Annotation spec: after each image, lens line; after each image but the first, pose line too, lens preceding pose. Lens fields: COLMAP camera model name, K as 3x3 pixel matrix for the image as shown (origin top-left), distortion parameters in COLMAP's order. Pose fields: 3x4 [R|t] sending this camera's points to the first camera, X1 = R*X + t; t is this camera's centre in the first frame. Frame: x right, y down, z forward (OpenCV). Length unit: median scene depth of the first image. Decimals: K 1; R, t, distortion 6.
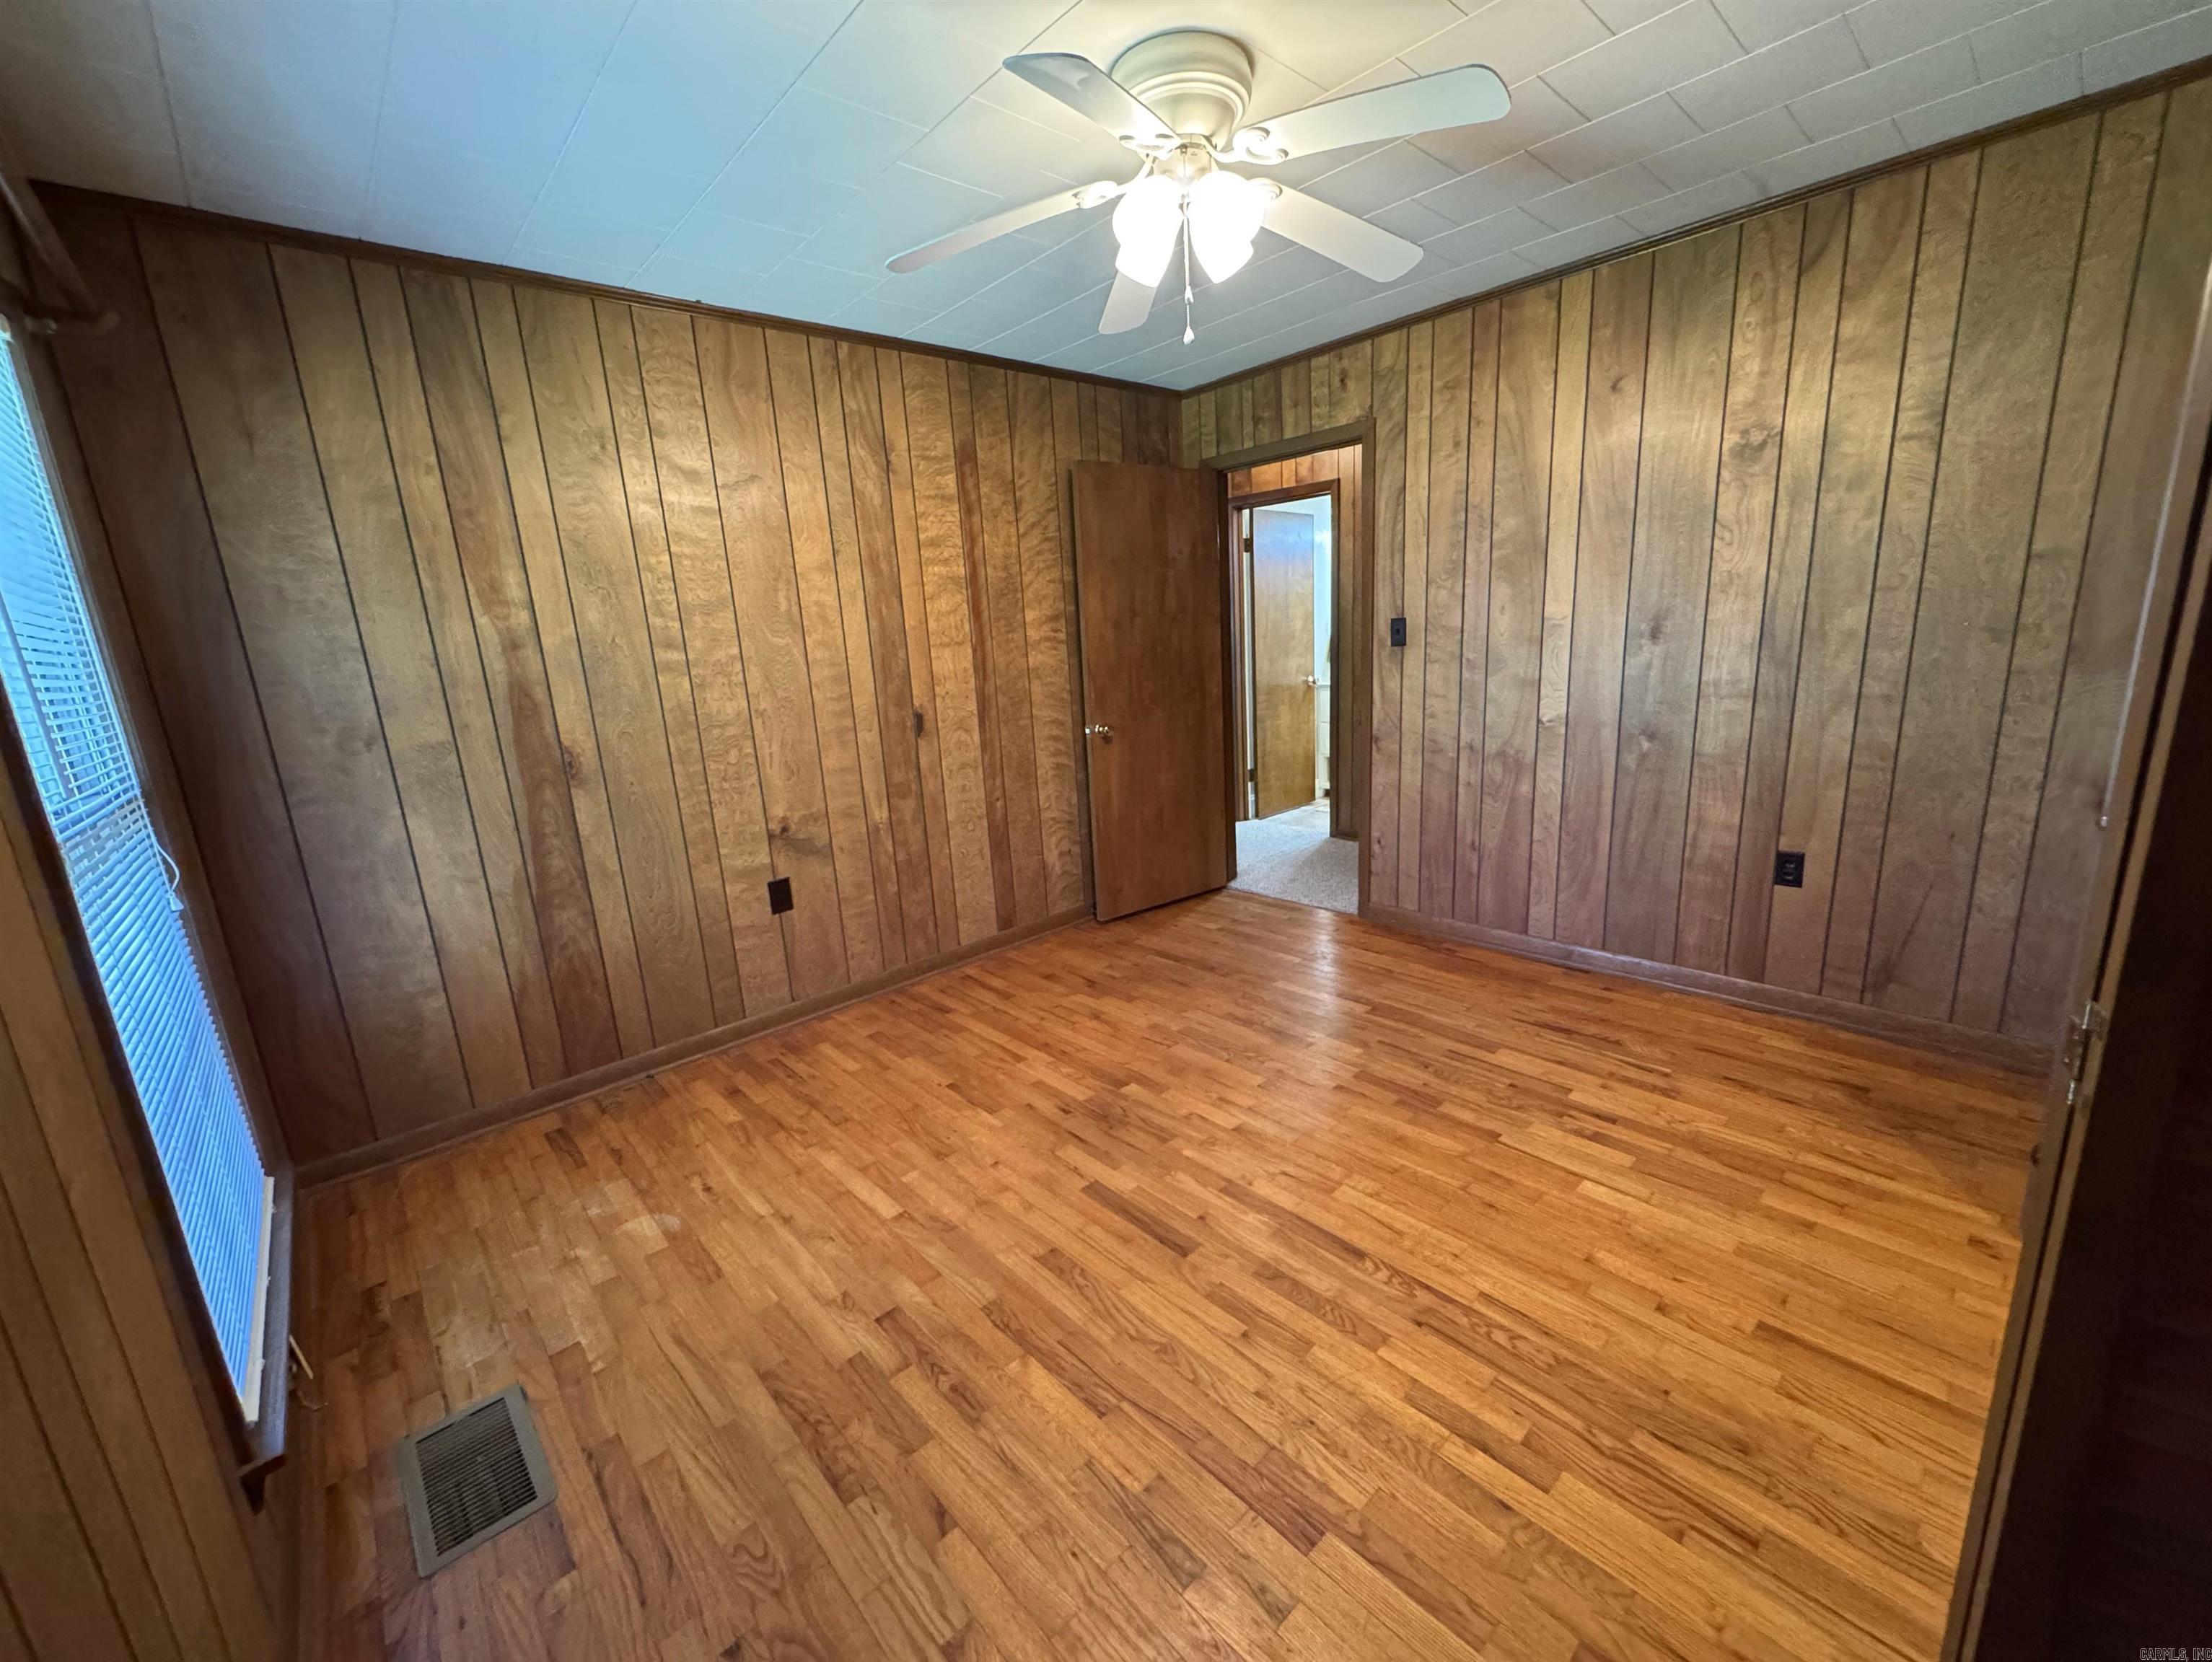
lens RADIAL K [[883.7, 0, 1107.7], [0, 883.7, 827.5], [0, 0, 1]] dist [-0.000259, -0.000114]
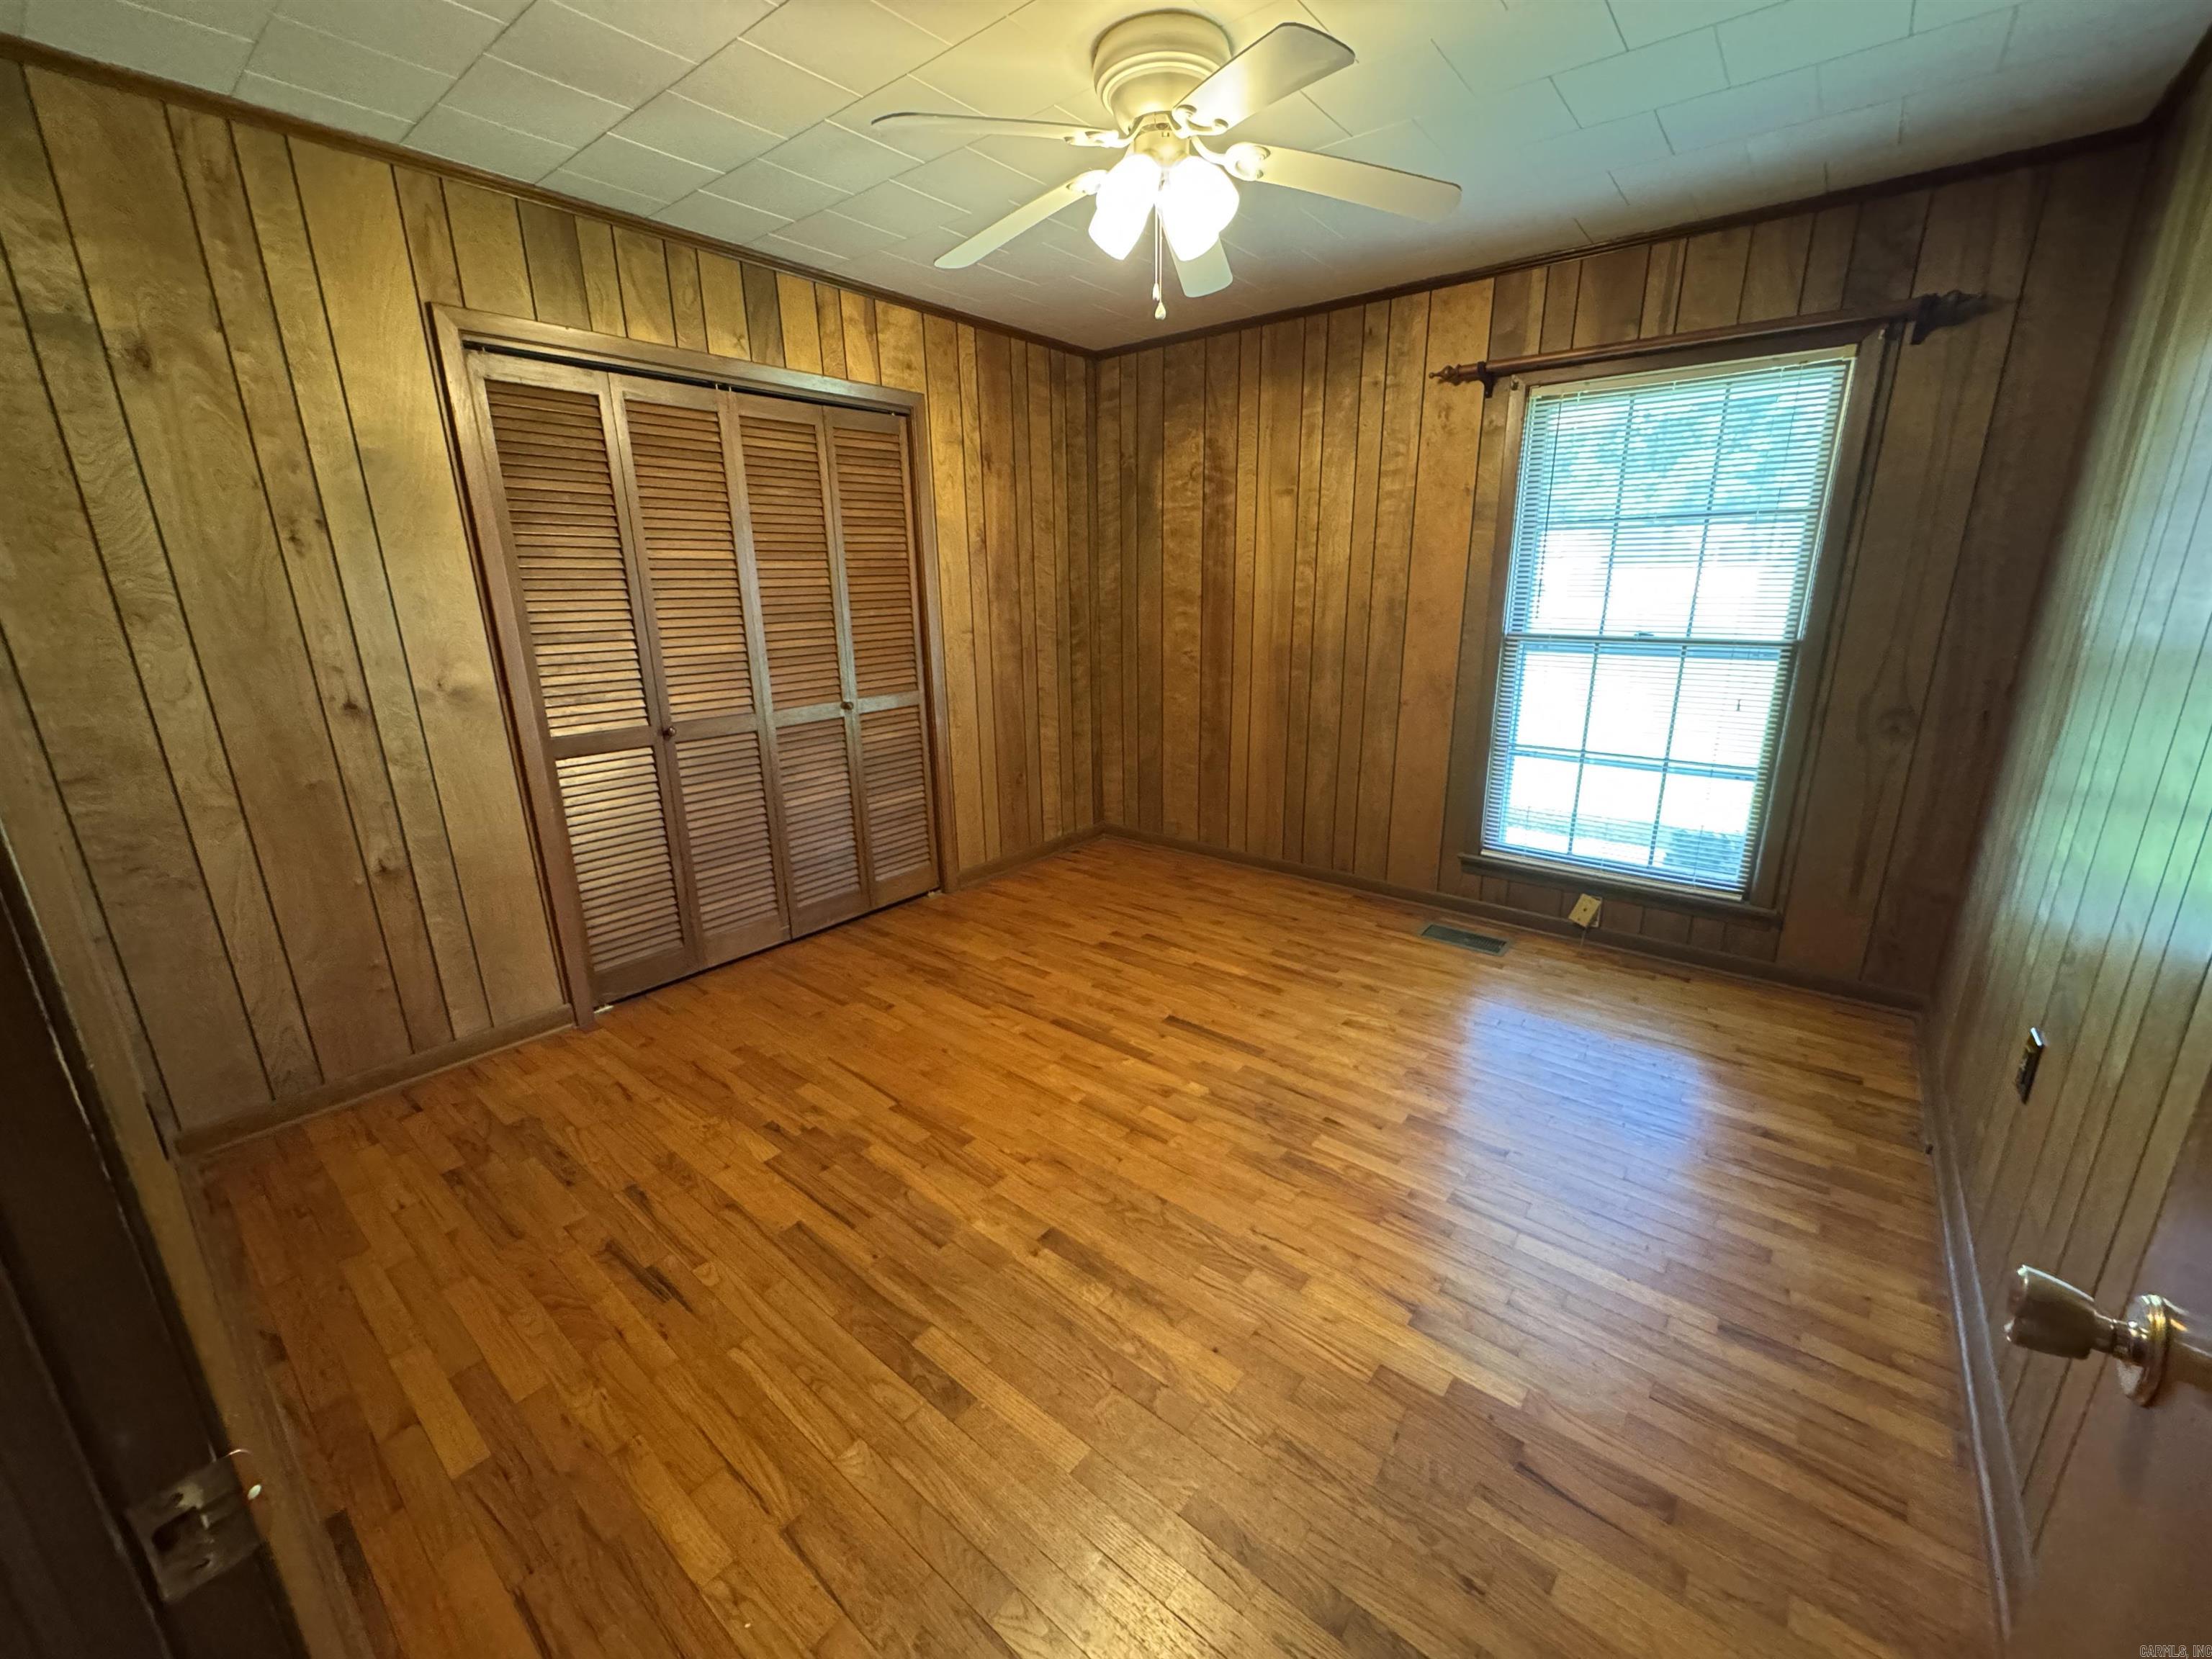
lens RADIAL K [[882.4, 0, 1109.7], [0, 882.4, 827.9], [0, 0, 1]] dist [-0.000432, 0.000072]
pose [[-0.985746, 0.111517, -0.125971, 0.220521], [0.036796, 0.873535, 0.485369, -0.334827], [0.164167, 0.473815, -0.865187, 1.379938]]
